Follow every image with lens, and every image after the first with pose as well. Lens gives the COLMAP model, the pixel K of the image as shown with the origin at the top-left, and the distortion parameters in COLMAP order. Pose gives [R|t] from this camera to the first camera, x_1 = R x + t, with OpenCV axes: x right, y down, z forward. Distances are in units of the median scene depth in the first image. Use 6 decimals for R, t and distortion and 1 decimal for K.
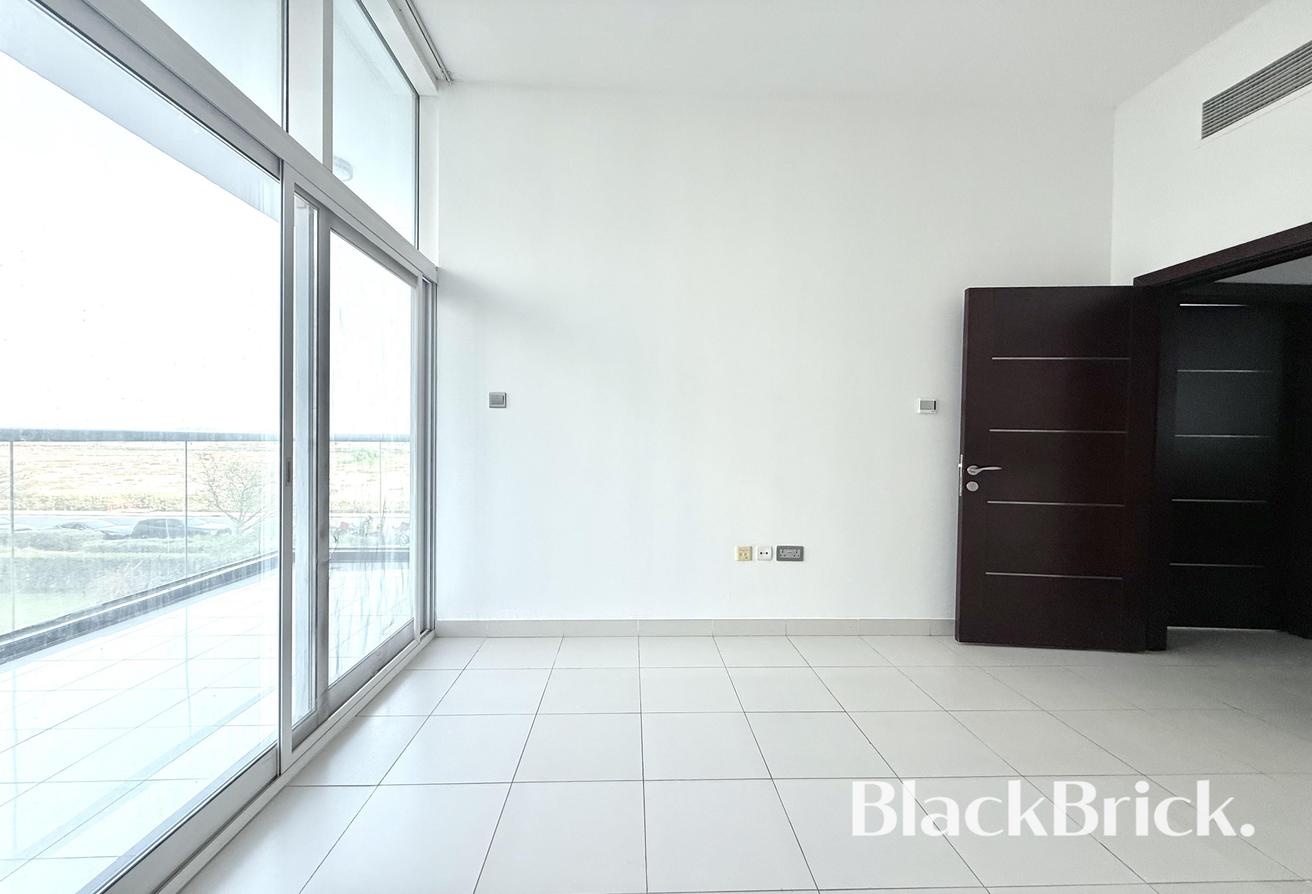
lens RADIAL K [[522.0, 0, 656.0], [0, 522.0, 447.0], [0, 0, 1]] dist [0.001491, 0.000432]
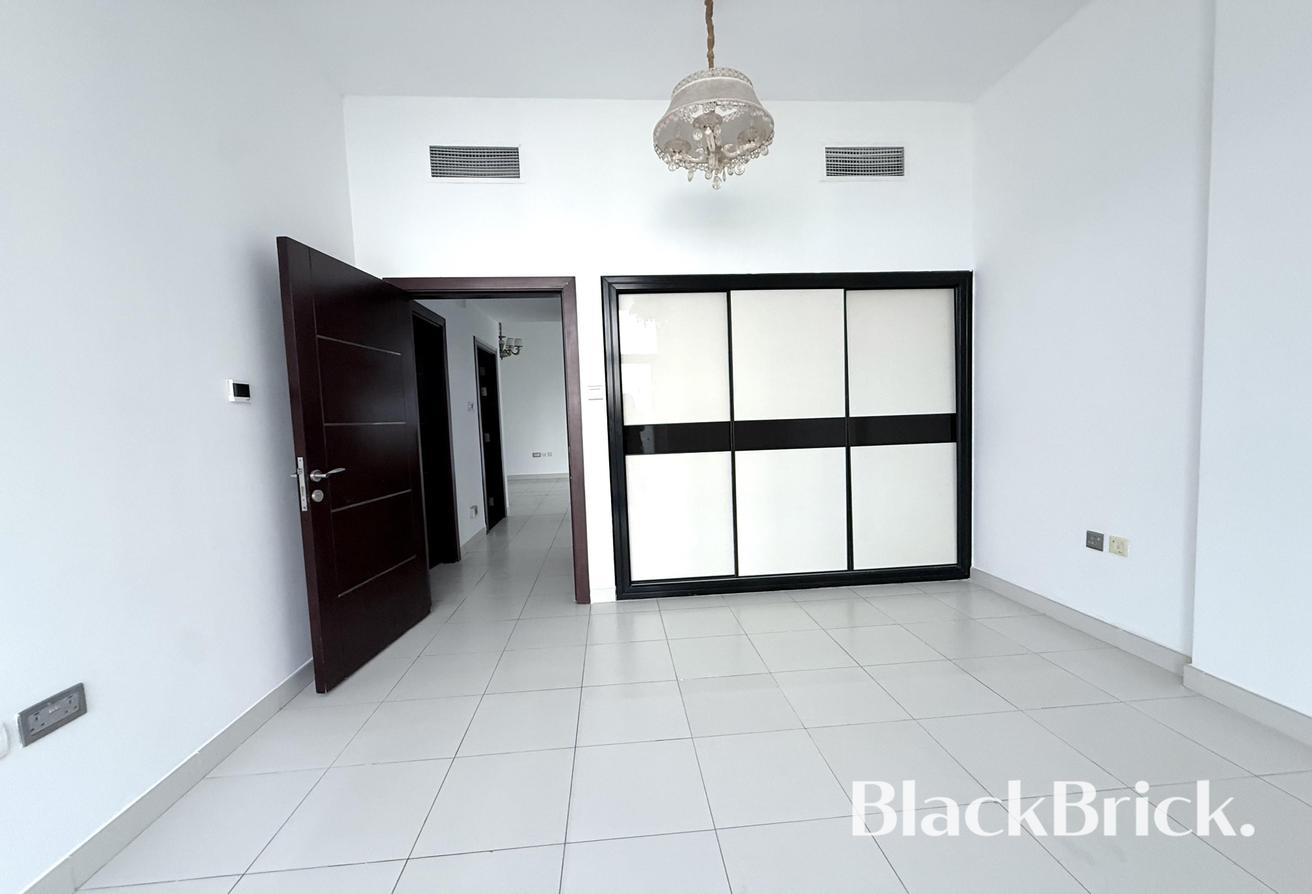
lens RADIAL K [[522.0, 0, 656.0], [0, 522.0, 447.0], [0, 0, 1]] dist [0.001491, 0.000432]
pose [[-0.024149, -0.076396, 0.996785, -0.193239], [0.044242, 0.996017, 0.077409, -0.037014], [-0.998729, 0.045969, -0.020673, 0.495172]]
